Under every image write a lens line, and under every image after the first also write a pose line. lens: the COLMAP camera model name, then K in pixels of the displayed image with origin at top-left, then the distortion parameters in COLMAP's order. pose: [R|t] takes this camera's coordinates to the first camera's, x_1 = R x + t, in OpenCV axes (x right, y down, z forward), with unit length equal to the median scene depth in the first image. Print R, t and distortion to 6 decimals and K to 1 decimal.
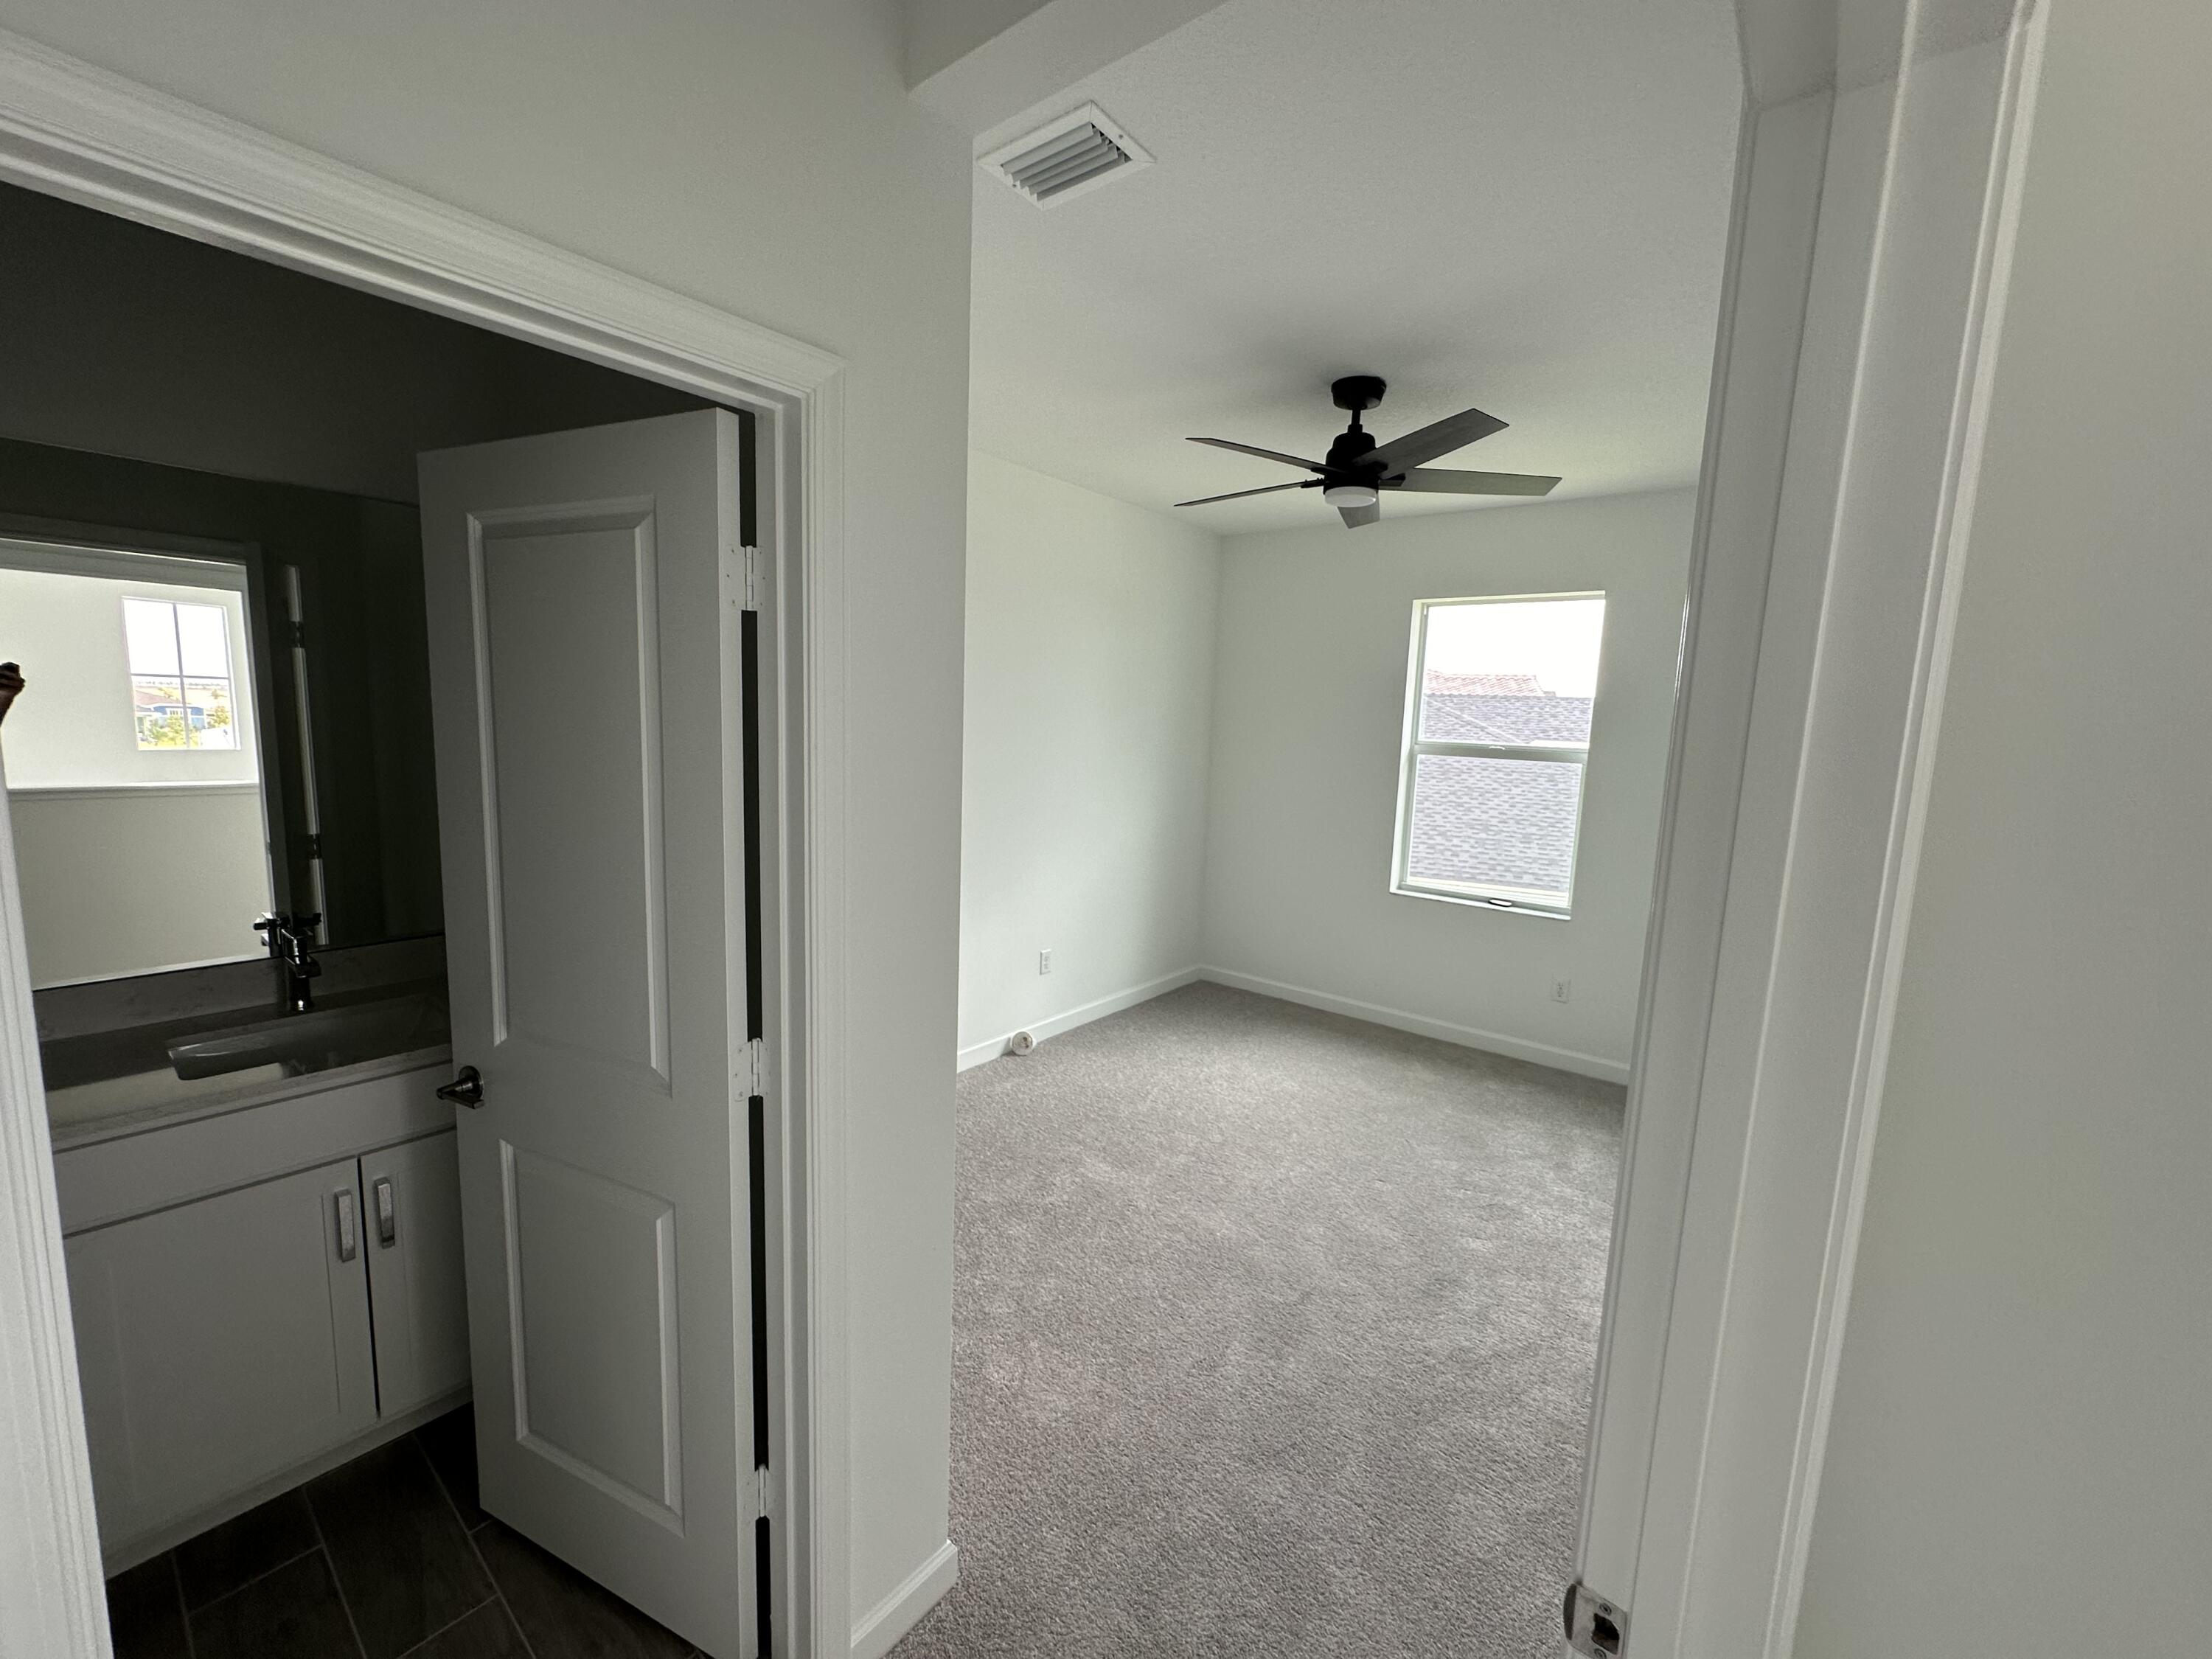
lens RADIAL K [[889.8, 0, 1097.7], [0, 889.8, 829.3], [0, 0, 1]] dist [-0.000852, 0.000271]
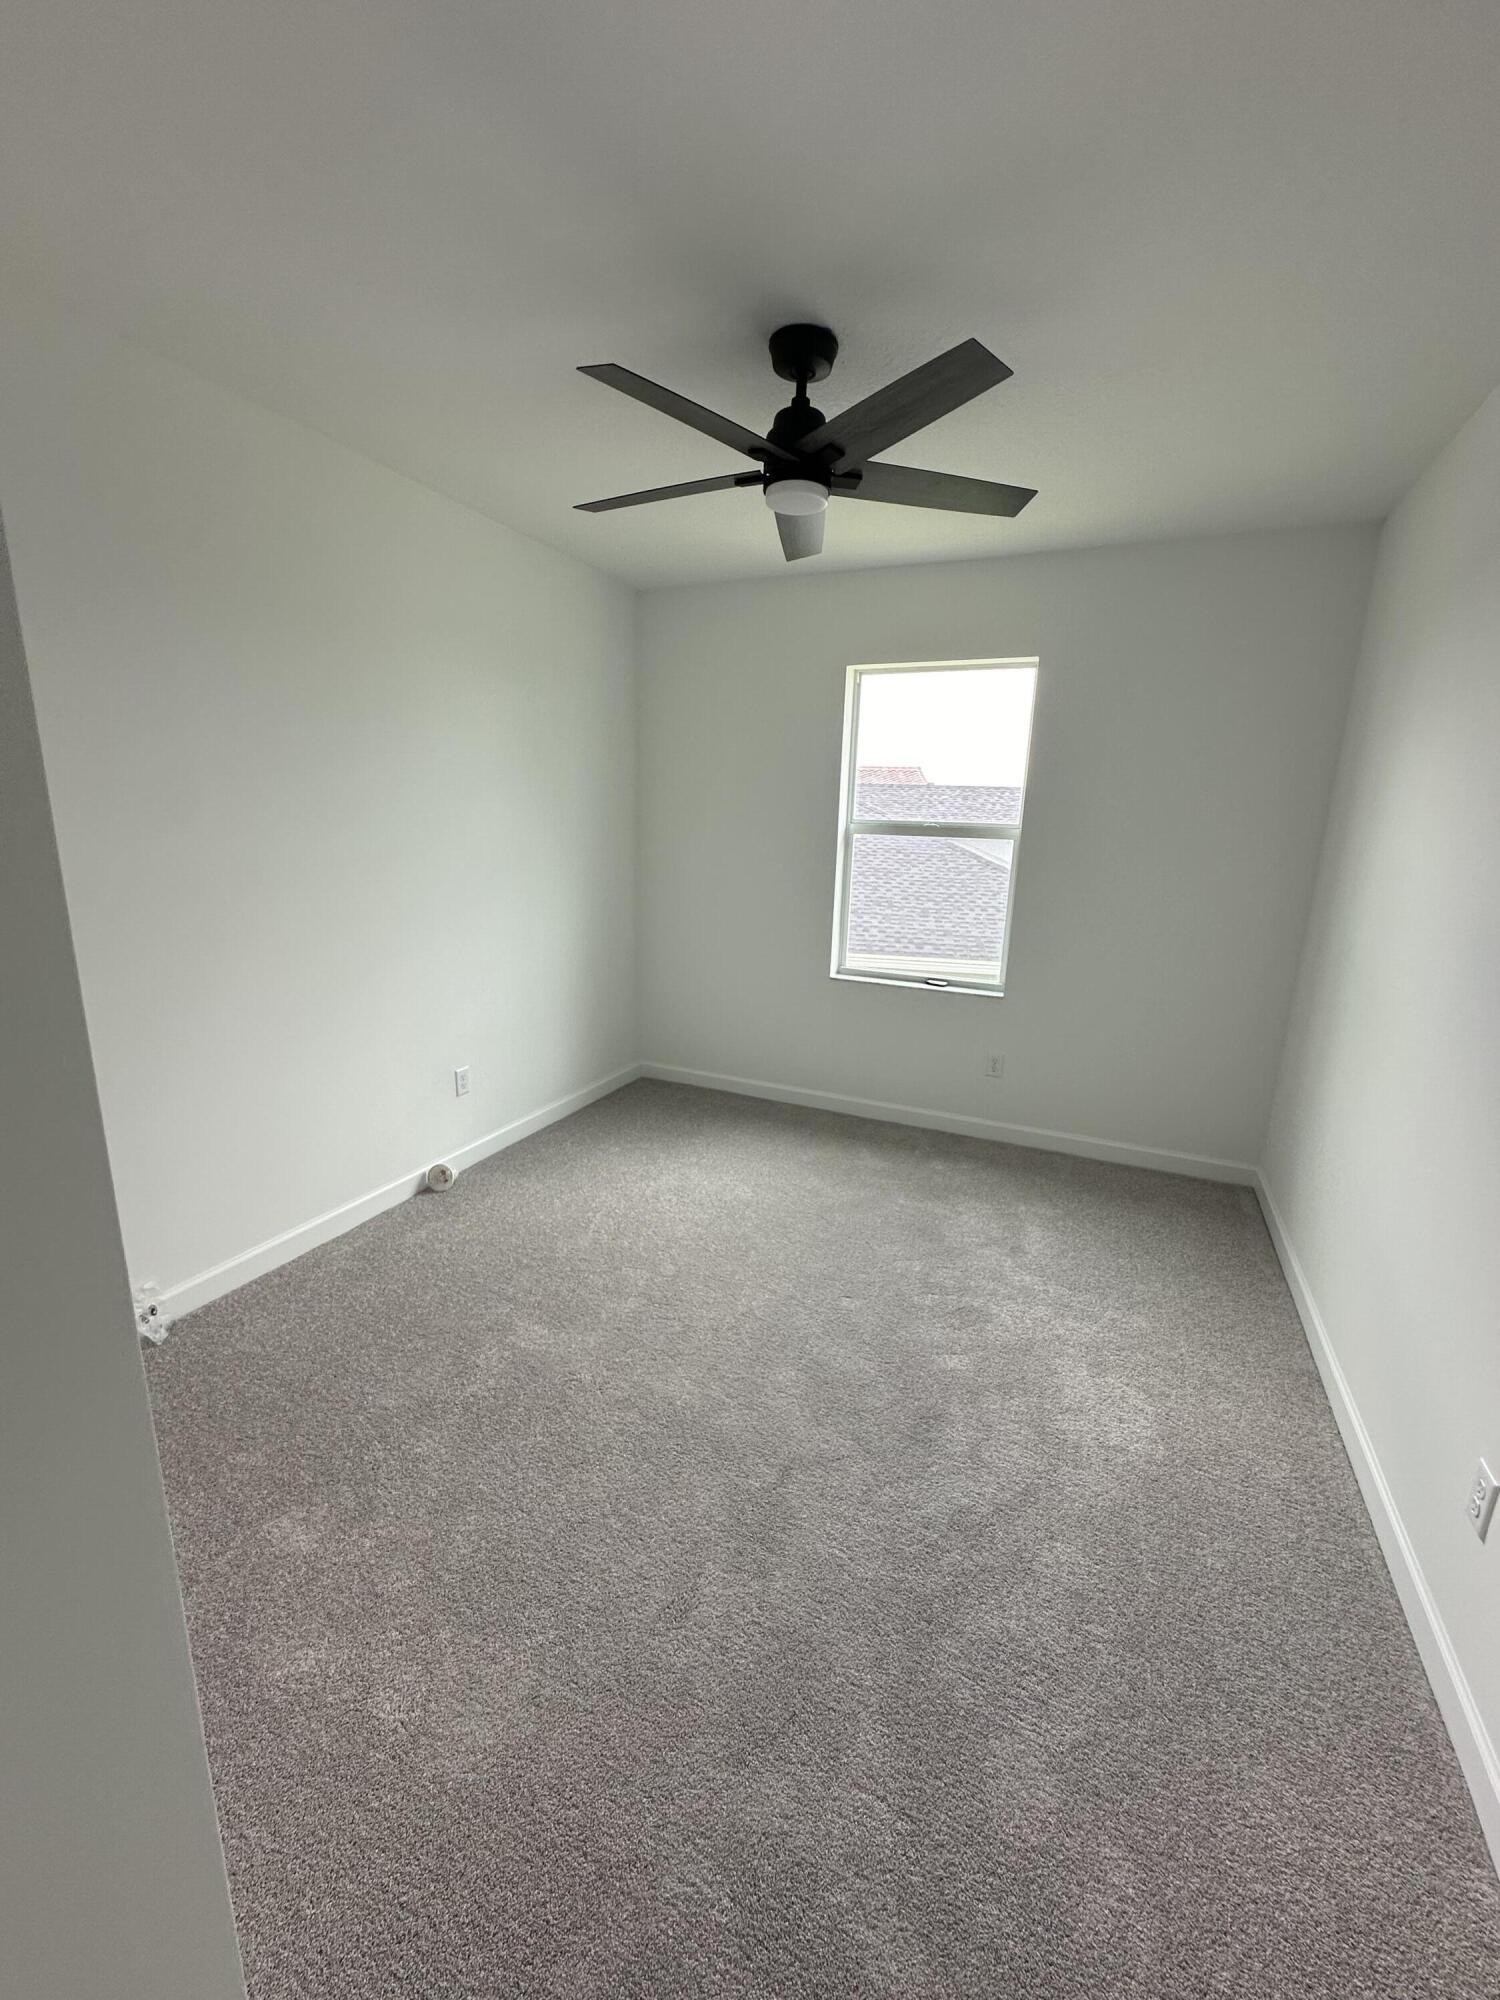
lens RADIAL K [[804.5, 0, 756.4], [0, 804.5, 1001.7], [0, 0, 1]] dist [-0.000852, 0.000271]
pose [[0.964228, -0.067665, 0.256291, 0.033187], [0.039163, 0.992625, 0.114728, -0.011225], [-0.262164, -0.100587, 0.959767, 0.259215]]
